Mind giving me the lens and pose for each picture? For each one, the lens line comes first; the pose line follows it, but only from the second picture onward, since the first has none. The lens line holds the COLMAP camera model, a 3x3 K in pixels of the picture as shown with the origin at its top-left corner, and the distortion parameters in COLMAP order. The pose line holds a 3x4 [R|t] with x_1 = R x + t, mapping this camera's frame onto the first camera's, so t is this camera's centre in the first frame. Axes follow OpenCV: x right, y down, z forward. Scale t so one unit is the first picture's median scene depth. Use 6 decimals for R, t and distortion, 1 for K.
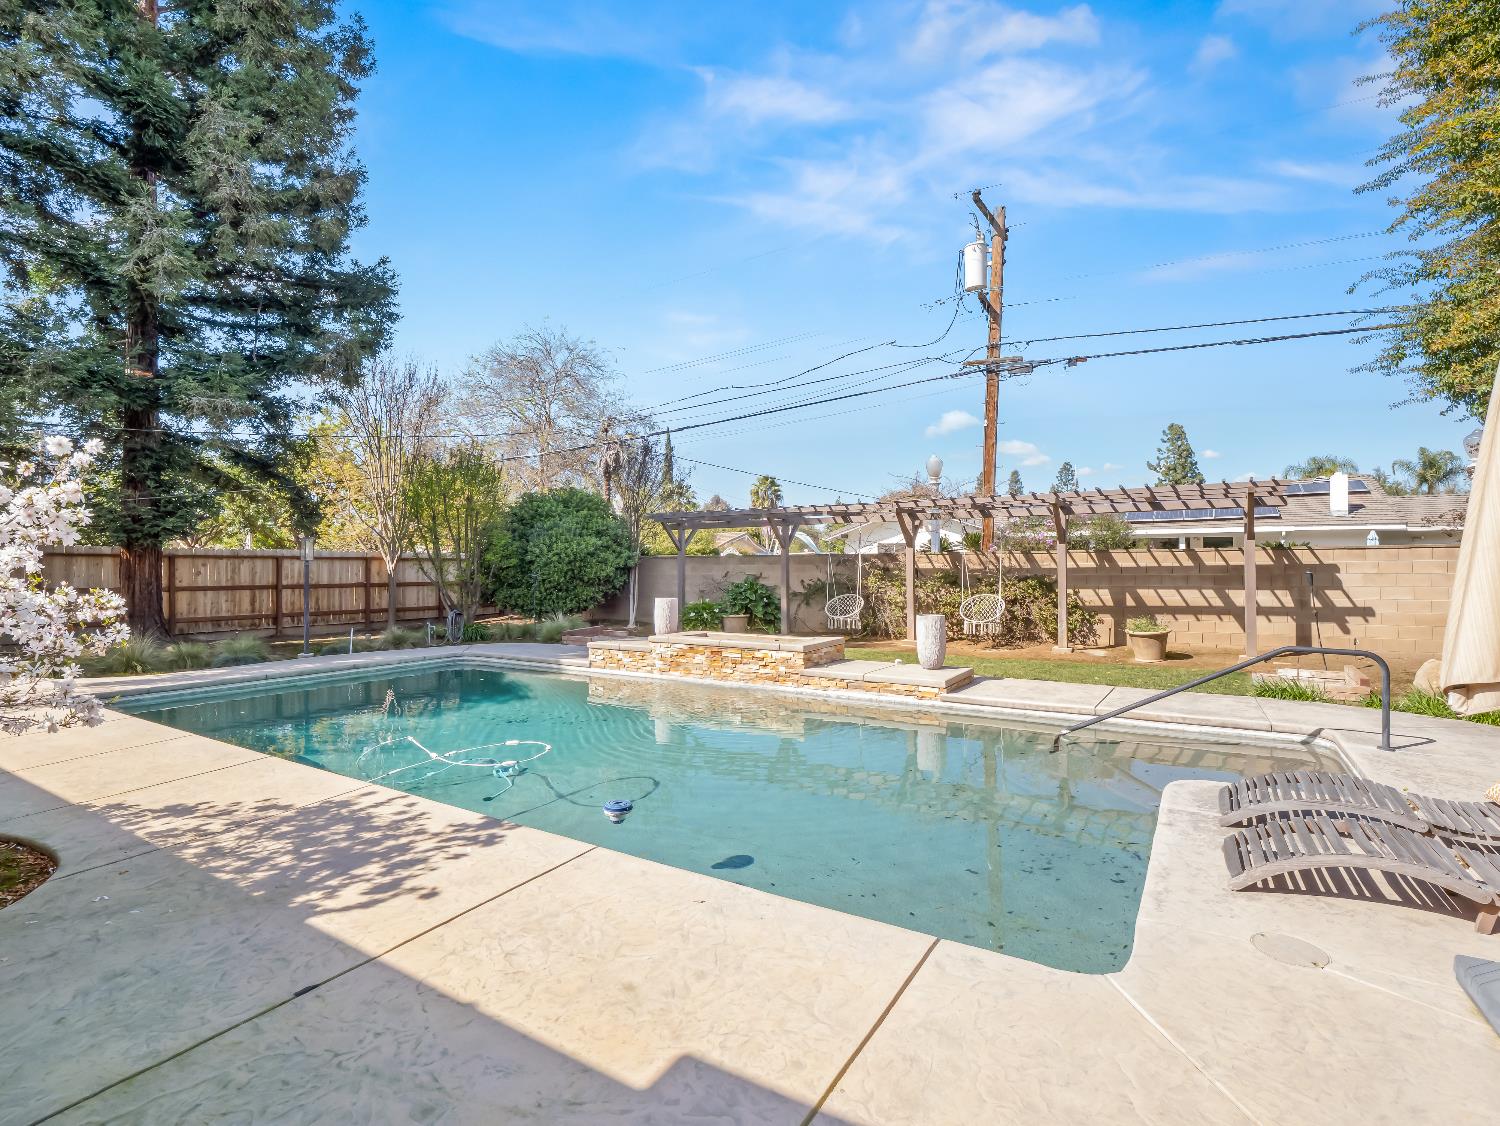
lens RADIAL K [[733.6, 0, 747.5], [0, 733.6, 560.7], [0, 0, 1]] dist [-0.010236, -0.003221]
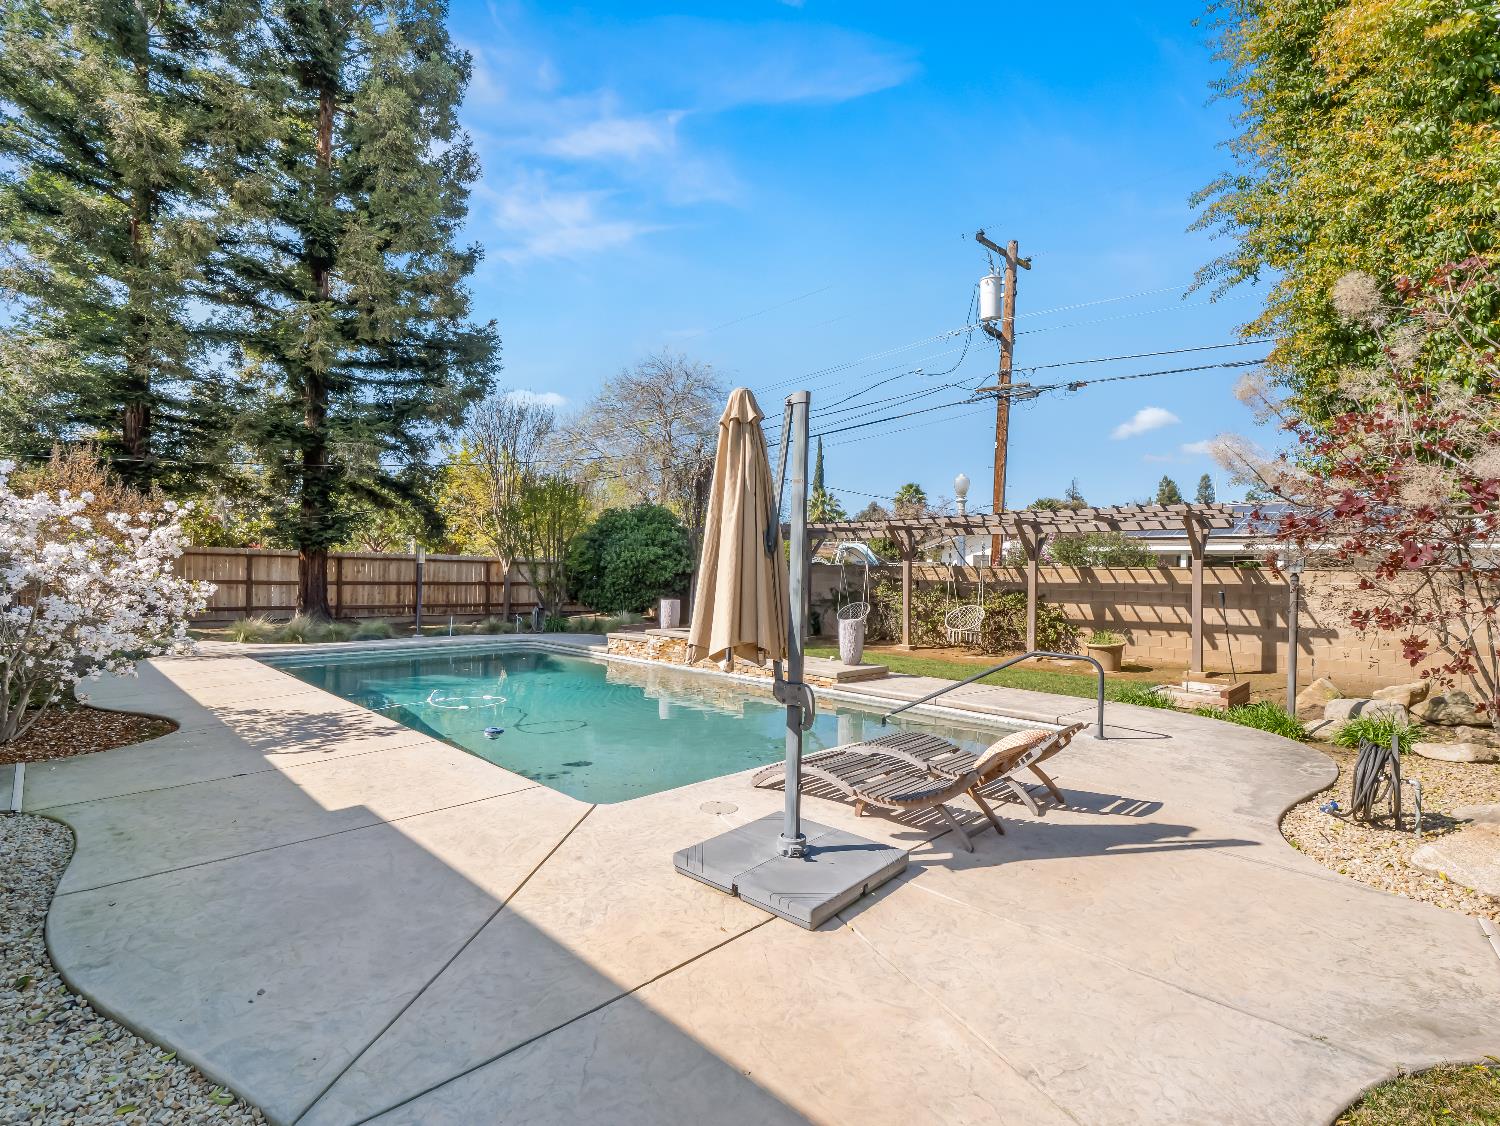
lens RADIAL K [[733.6, 0, 747.3], [0, 733.6, 569.1], [0, 0, 1]] dist [-0.010236, -0.003221]
pose [[0.974771, 0.019650, -0.222339, 0.216646], [-0.019013, 0.999807, 0.005008, -0.006438], [0.222395, -0.000654, 0.974957, -0.121688]]
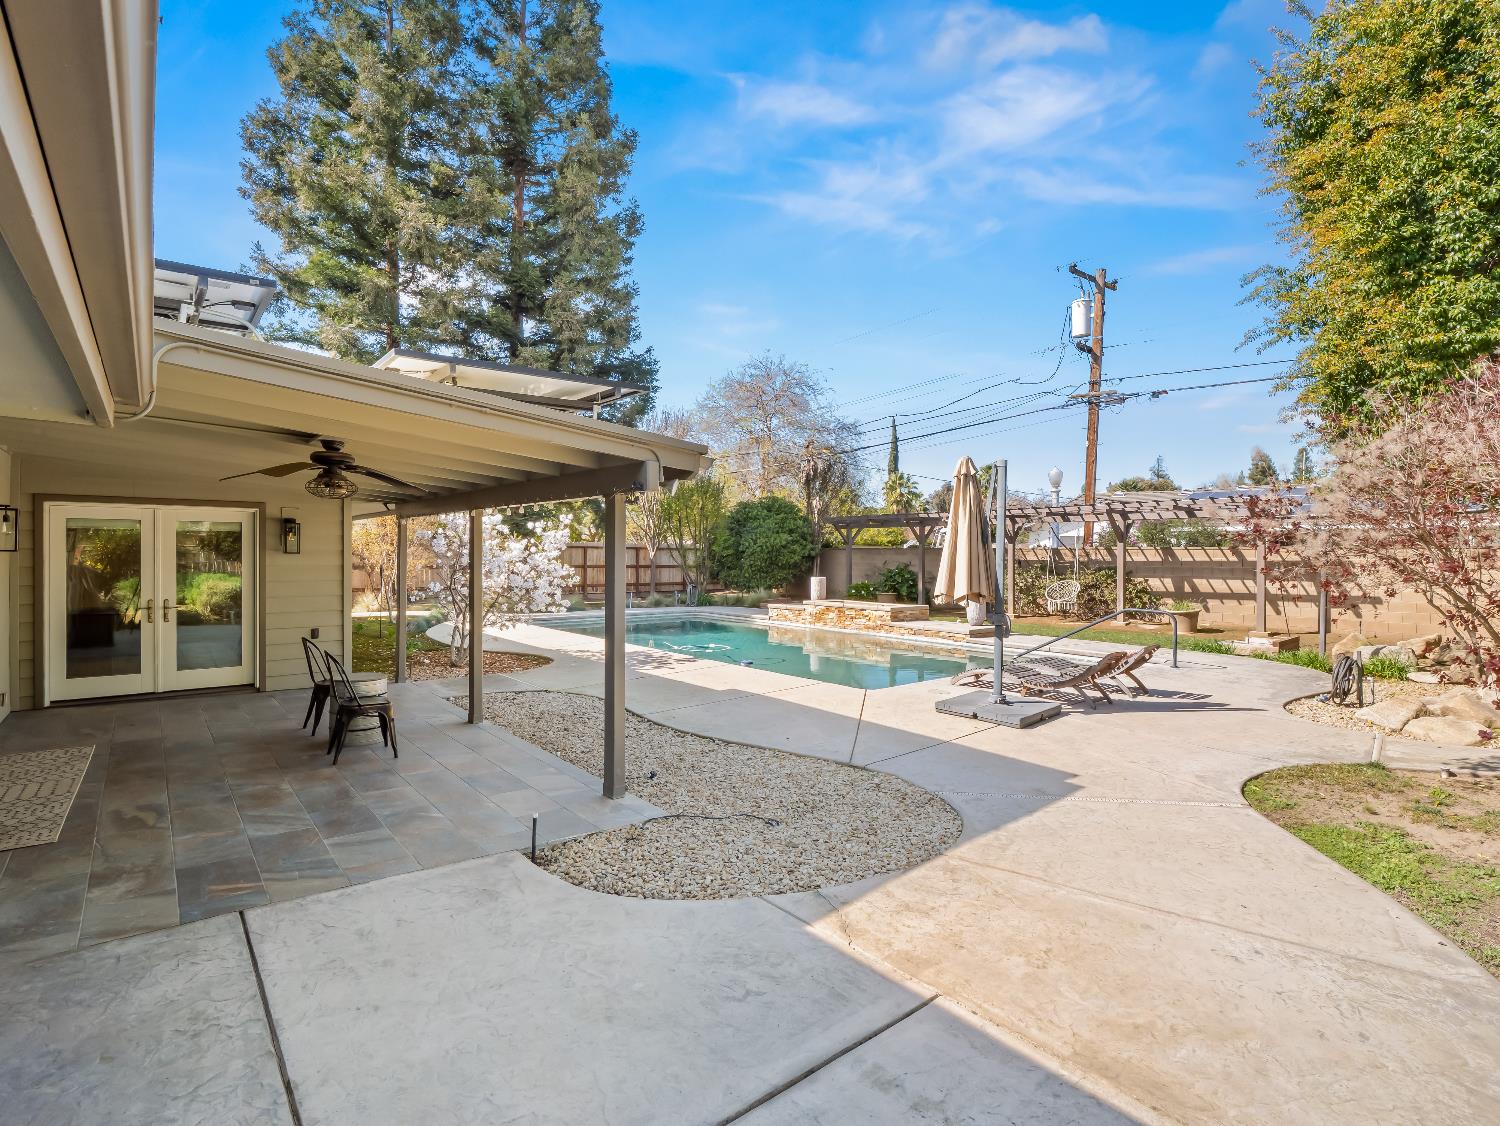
lens RADIAL K [[733.6, 0, 742.8], [0, 733.6, 560.6], [0, 0, 1]] dist [-0.010236, -0.003221]
pose [[0.948247, 0.013316, -0.317256, 0.169792], [-0.007777, 0.999795, 0.018718, -0.008548], [0.317440, -0.015282, 0.948155, -0.378912]]
